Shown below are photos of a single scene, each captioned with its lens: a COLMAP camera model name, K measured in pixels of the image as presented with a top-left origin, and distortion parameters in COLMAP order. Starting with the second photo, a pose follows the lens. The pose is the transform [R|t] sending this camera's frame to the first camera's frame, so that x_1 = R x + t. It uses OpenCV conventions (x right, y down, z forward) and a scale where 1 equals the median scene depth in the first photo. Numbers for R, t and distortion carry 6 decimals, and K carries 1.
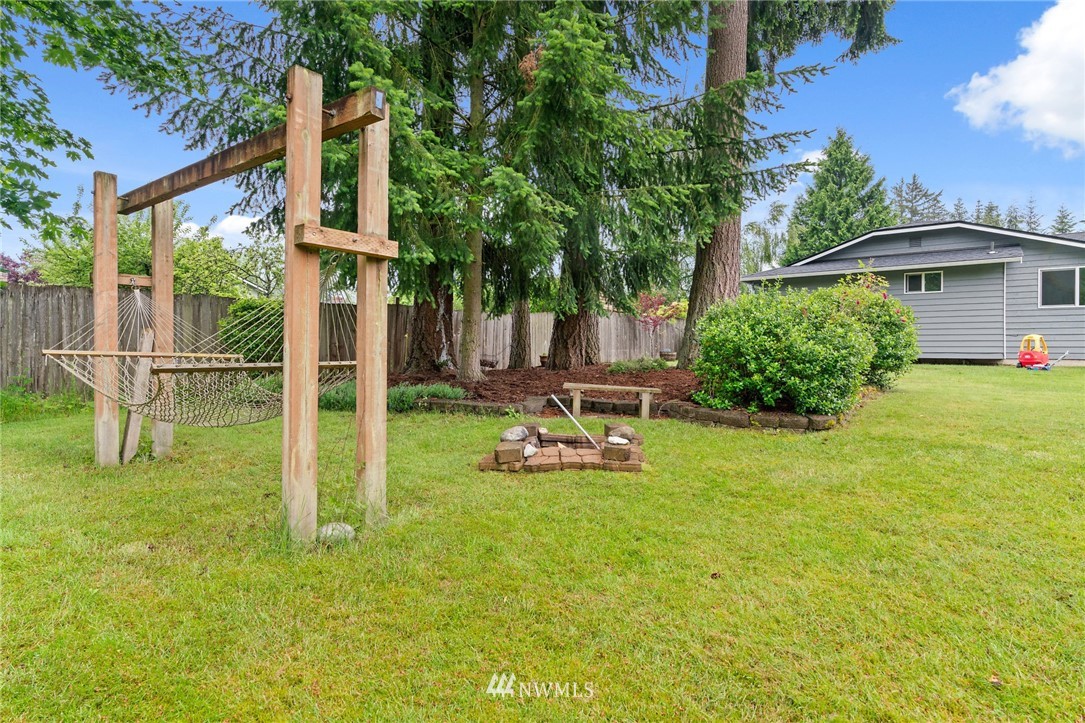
lens RADIAL K [[573.2, 0, 533.6], [0, 573.2, 330.5], [0, 0, 1]] dist [0.001438, 0.000584]
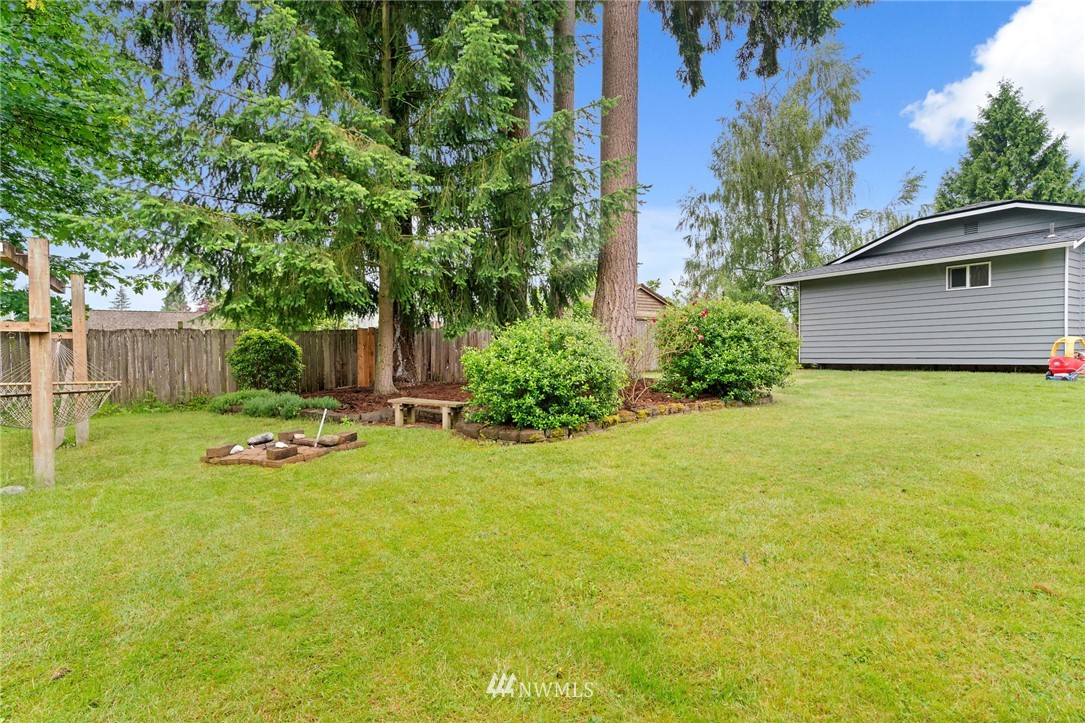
lens RADIAL K [[573.2, 0, 533.6], [0, 573.2, 330.5], [0, 0, 1]] dist [0.001438, 0.000584]
pose [[0.942661, -0.032316, -0.332184, 0.366737], [0.030866, 0.999477, -0.009642, -0.015247], [0.332322, -0.001164, 0.943165, -0.026872]]
